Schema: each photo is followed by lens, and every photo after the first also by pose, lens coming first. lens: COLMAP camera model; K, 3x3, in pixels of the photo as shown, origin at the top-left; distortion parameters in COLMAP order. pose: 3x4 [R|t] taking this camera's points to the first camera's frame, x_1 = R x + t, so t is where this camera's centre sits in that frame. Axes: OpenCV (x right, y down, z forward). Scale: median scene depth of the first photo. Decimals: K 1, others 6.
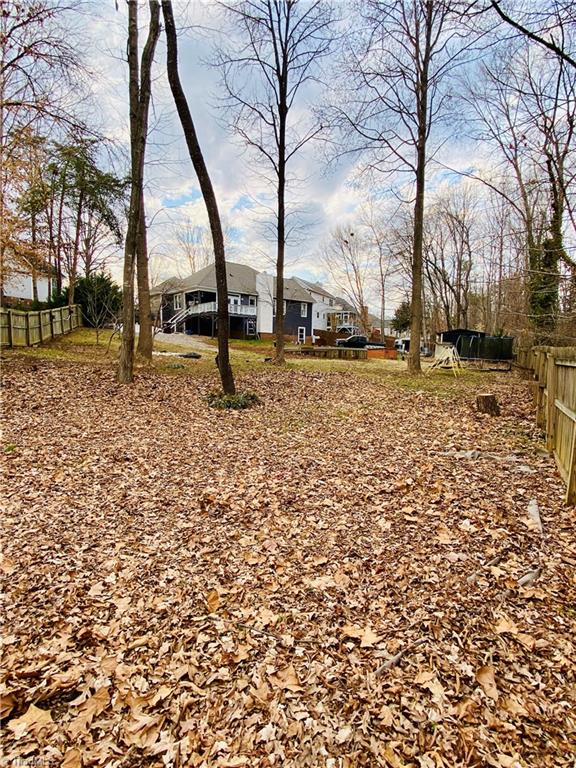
lens RADIAL K [[404.4, 0, 291.9], [0, 404.4, 384.0], [0, 0, 1]] dist [0.002877, -0.015107]
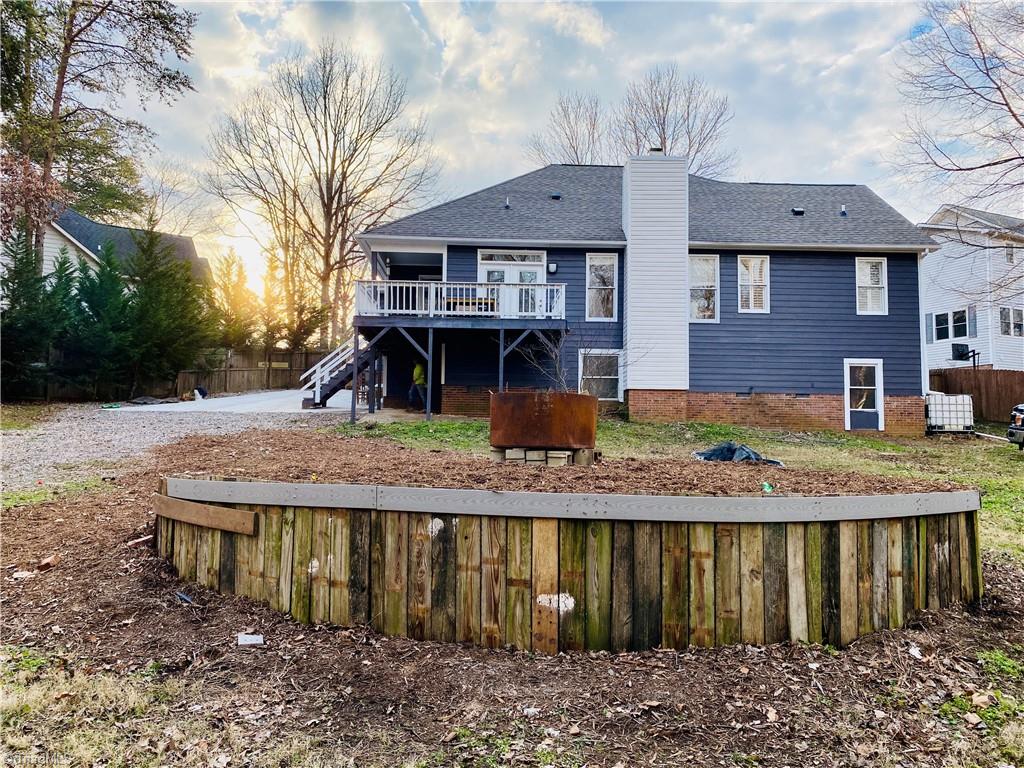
lens RADIAL K [[767.0, 0, 518.0], [0, 767.0, 383.9], [0, 0, 1]] dist [0.007588, -0.001211]
pose [[0.782860, -0.075939, -0.617547, 0.402417], [-0.041603, 0.983914, -0.173730, -0.121835], [0.620806, 0.161698, 0.767108, 1.561369]]
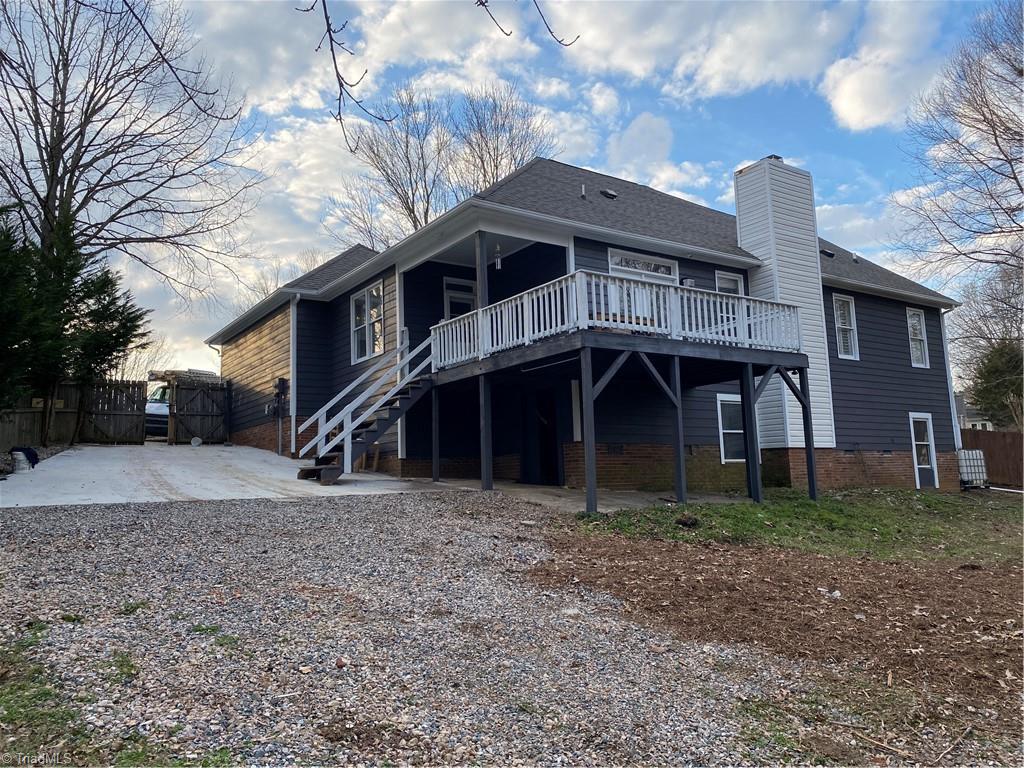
lens RADIAL K [[767.0, 0, 518.0], [0, 767.0, 383.9], [0, 0, 1]] dist [0.007588, -0.001211]
pose [[0.992203, -0.077161, -0.097873, -0.433714], [0.053241, 0.972457, -0.226920, -0.209043], [0.112686, 0.219940, 0.968983, 1.622794]]
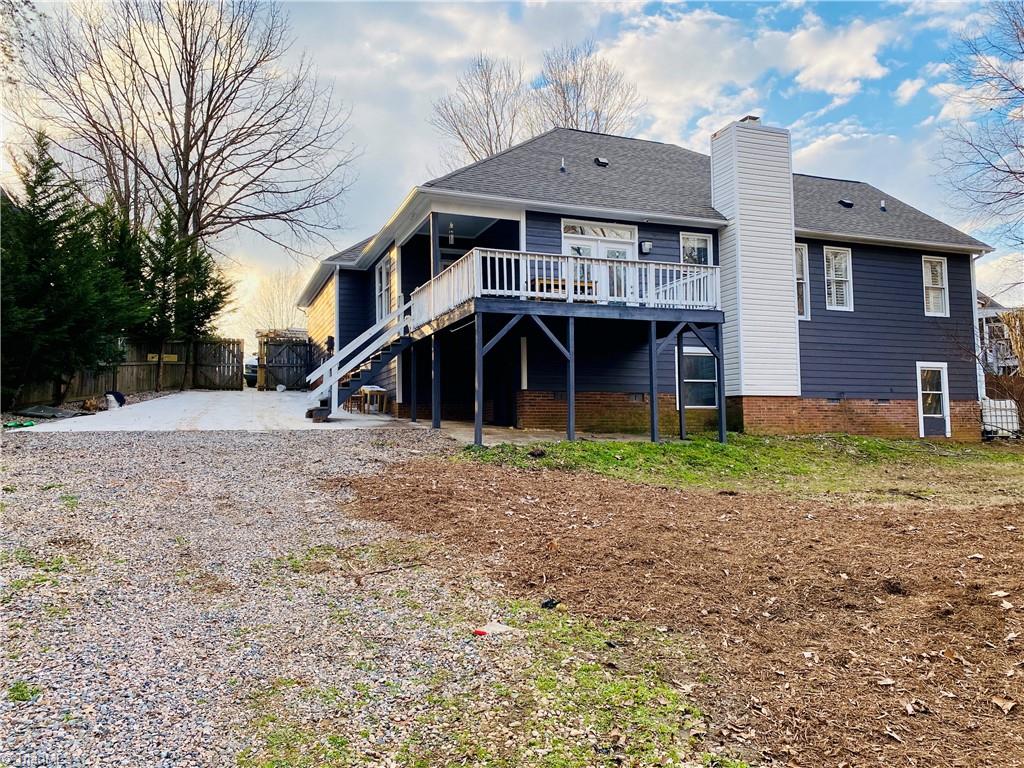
lens RADIAL K [[770.2, 0, 512.0], [0, 770.2, 384.0], [0, 0, 1]] dist [0.000794, 0.002023]
pose [[0.941736, -0.067817, -0.329446, -0.152991], [0.012251, 0.985729, -0.167894, -0.176423], [0.336130, 0.154076, 0.929127, 1.535357]]
